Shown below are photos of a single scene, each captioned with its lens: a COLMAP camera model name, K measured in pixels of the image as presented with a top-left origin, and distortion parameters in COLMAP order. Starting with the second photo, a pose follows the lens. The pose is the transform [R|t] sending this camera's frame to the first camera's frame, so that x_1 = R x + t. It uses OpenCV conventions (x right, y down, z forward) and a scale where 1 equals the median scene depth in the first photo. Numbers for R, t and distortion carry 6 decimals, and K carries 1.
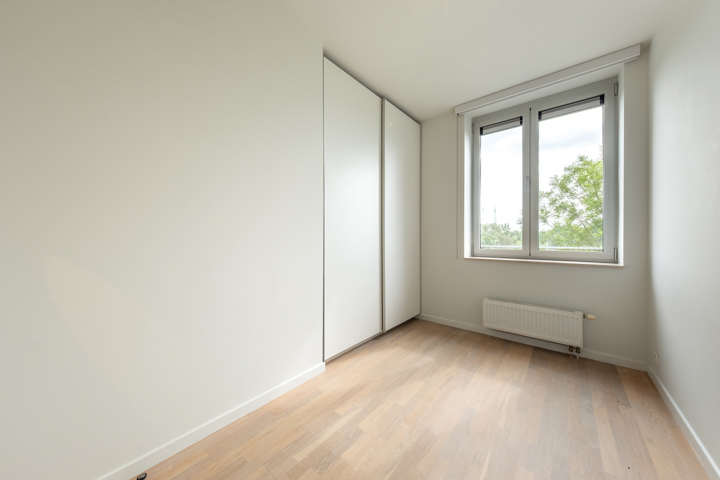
lens RADIAL K [[245.1, 0, 357.2], [0, 245.1, 238.3], [0, 0, 1]] dist [-0.001001, -0.000157]
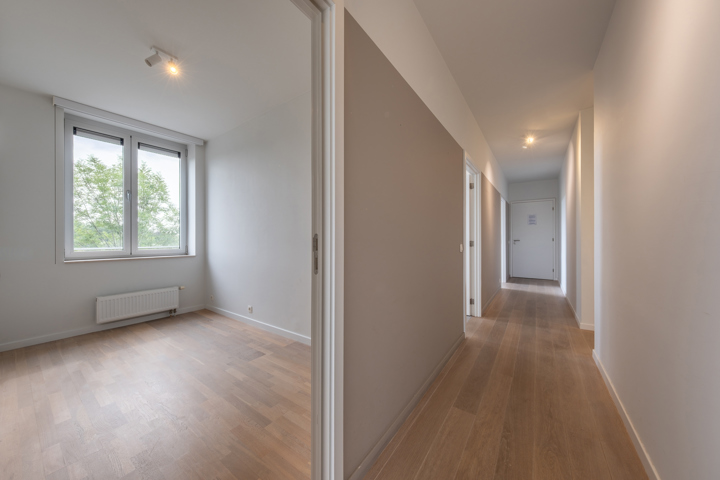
lens RADIAL K [[245.1, 0, 357.2], [0, 245.1, 238.3], [0, 0, 1]] dist [-0.001001, -0.000157]
pose [[-0.065142, -0.000839, 0.997876, -0.706438], [0.002386, 0.999997, 0.000997, -0.011412], [-0.997873, 0.002446, -0.065140, -0.070681]]
